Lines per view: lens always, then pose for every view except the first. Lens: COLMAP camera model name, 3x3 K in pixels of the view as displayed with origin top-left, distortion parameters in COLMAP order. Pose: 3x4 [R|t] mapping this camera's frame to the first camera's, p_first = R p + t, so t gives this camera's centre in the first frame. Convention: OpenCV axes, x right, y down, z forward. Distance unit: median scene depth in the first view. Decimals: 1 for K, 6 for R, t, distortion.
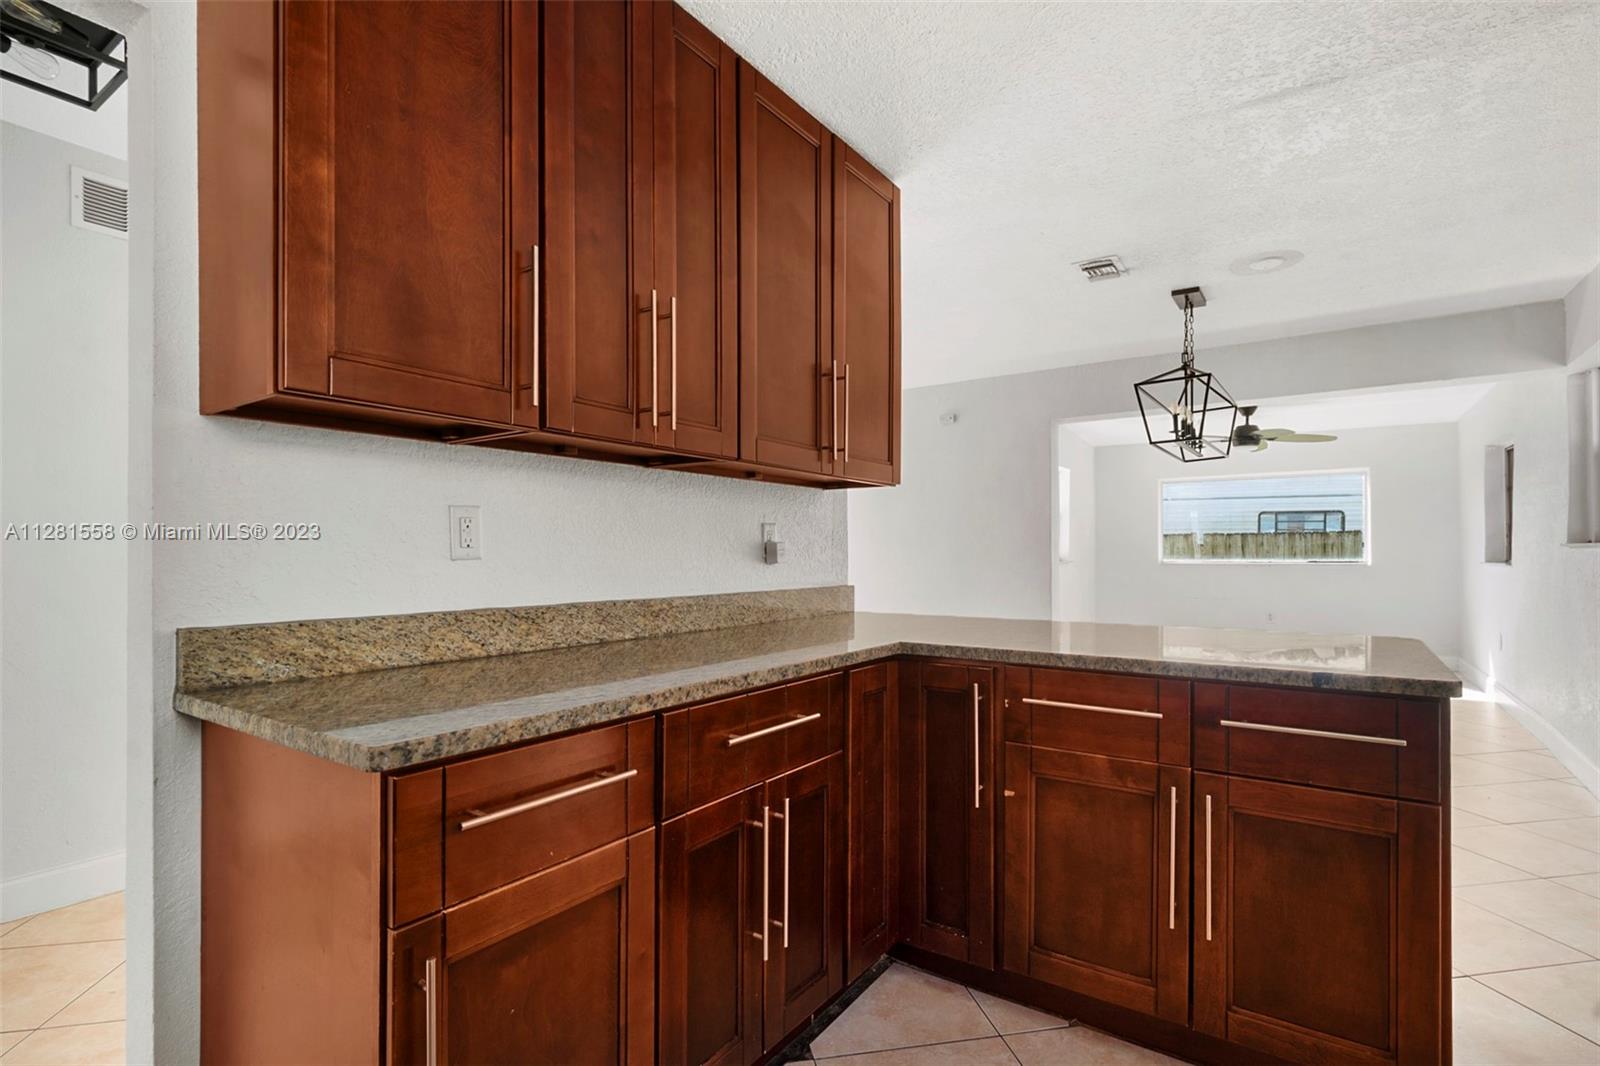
lens RADIAL K [[768.0, 0, 798.9], [0, 768.0, 544.4], [0, 0, 1]] dist [0.004101, 0.000357]
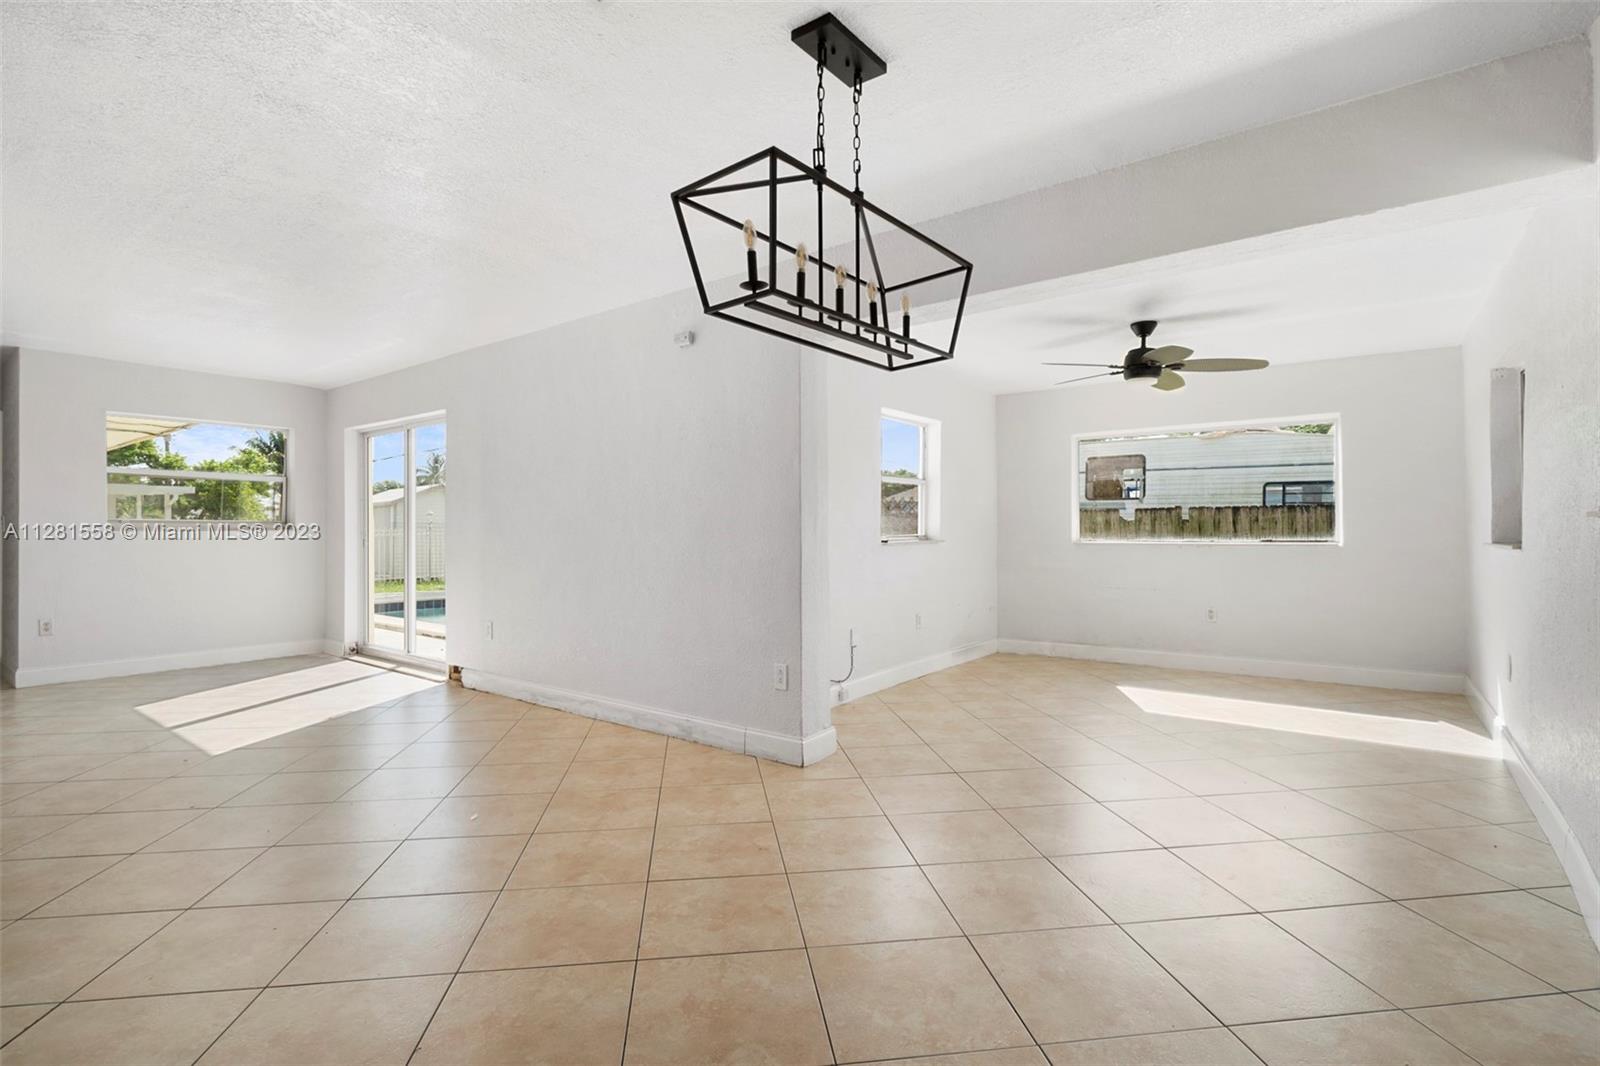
lens RADIAL K [[768.0, 0, 800.3], [0, 768.0, 527.0], [0, 0, 1]] dist [0.004101, 0.000357]
pose [[0.999086, -0.003591, -0.042588, 0.227451], [0.003858, 0.999973, 0.006195, 0.001227], [0.042565, -0.006354, 0.999073, 0.217454]]
